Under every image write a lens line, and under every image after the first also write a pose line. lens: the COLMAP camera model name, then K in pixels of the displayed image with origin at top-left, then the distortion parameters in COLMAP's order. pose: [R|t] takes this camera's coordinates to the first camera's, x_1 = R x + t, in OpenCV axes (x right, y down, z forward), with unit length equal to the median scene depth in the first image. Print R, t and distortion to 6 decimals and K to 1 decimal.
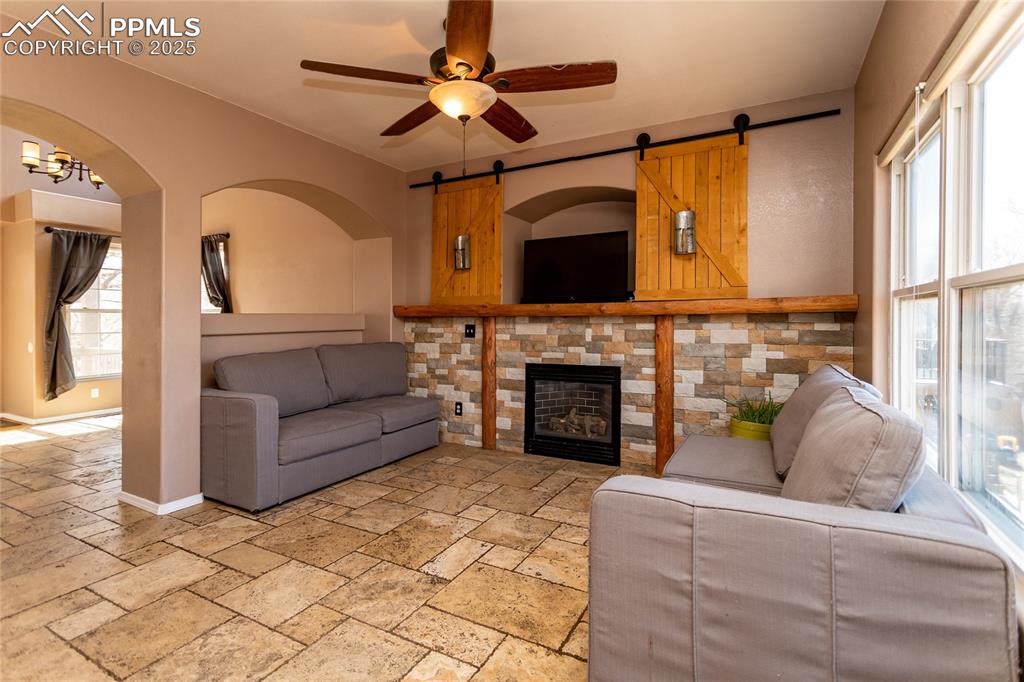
lens RADIAL K [[489.6, 0, 510.8], [0, 489.6, 321.4], [0, 0, 1]] dist [0.000719, 0.000345]
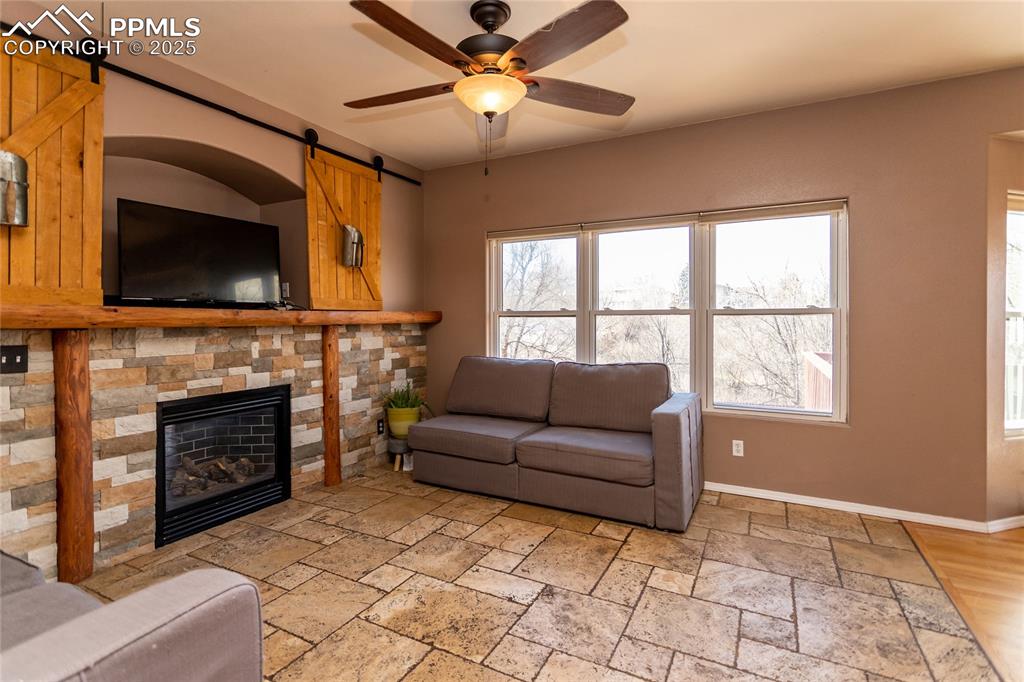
lens RADIAL K [[489.6, 0, 510.8], [0, 489.6, 321.4], [0, 0, 1]] dist [0.000719, 0.000345]
pose [[-0.010753, 0.002019, 0.999940, -0.681117], [0.007842, 0.999967, -0.001935, -0.014969], [-0.999911, 0.007821, -0.010768, 0.637768]]
